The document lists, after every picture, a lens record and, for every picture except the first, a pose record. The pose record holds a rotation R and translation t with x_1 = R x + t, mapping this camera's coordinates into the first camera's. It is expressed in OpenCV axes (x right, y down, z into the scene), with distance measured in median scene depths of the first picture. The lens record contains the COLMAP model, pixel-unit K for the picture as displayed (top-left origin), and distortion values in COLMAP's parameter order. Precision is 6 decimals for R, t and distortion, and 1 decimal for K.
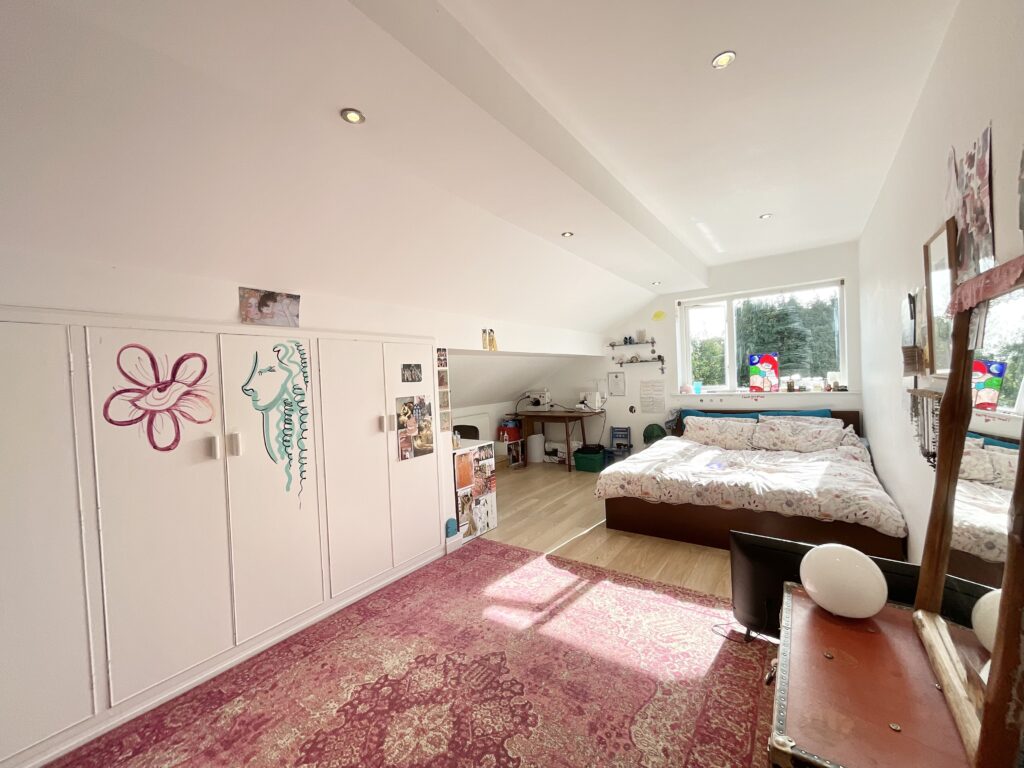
lens RADIAL K [[413.4, 0, 514.3], [0, 413.4, 385.2], [0, 0, 1]] dist [-0.001922, -0.000437]
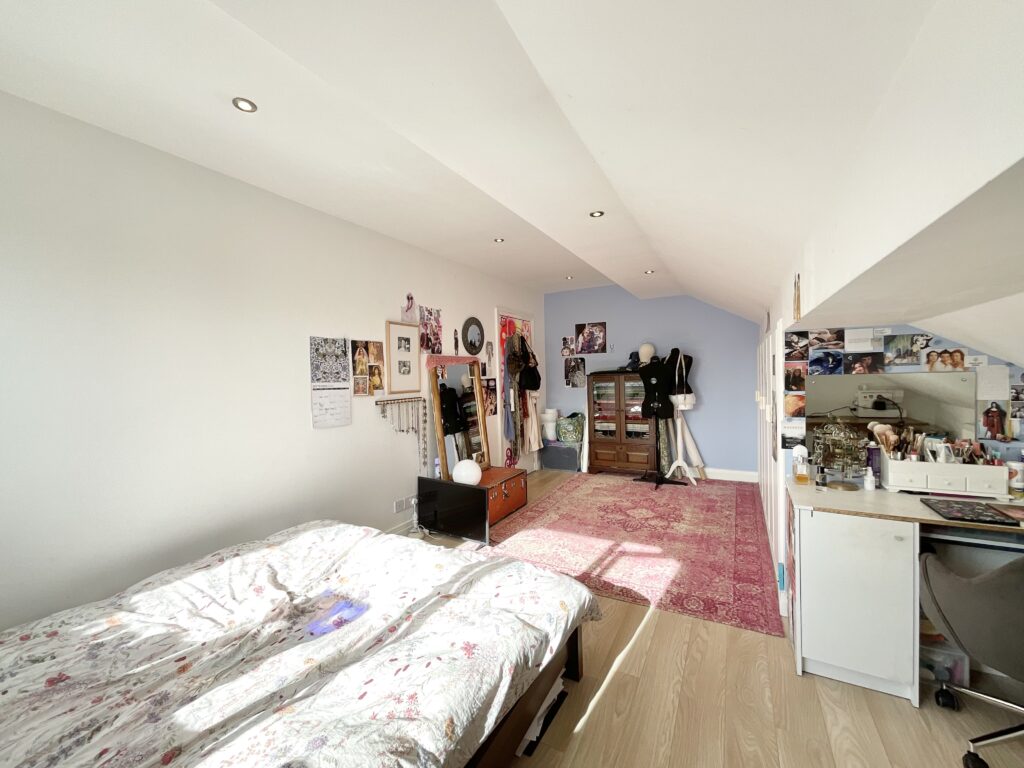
lens RADIAL K [[413.4, 0, 514.3], [0, 413.4, 385.2], [0, 0, 1]] dist [-0.001922, -0.000437]
pose [[-0.990074, 0.075563, -0.118506, 0.532259], [0.068985, 0.995891, 0.058663, -0.100602], [0.122452, 0.049905, -0.991219, 2.298929]]
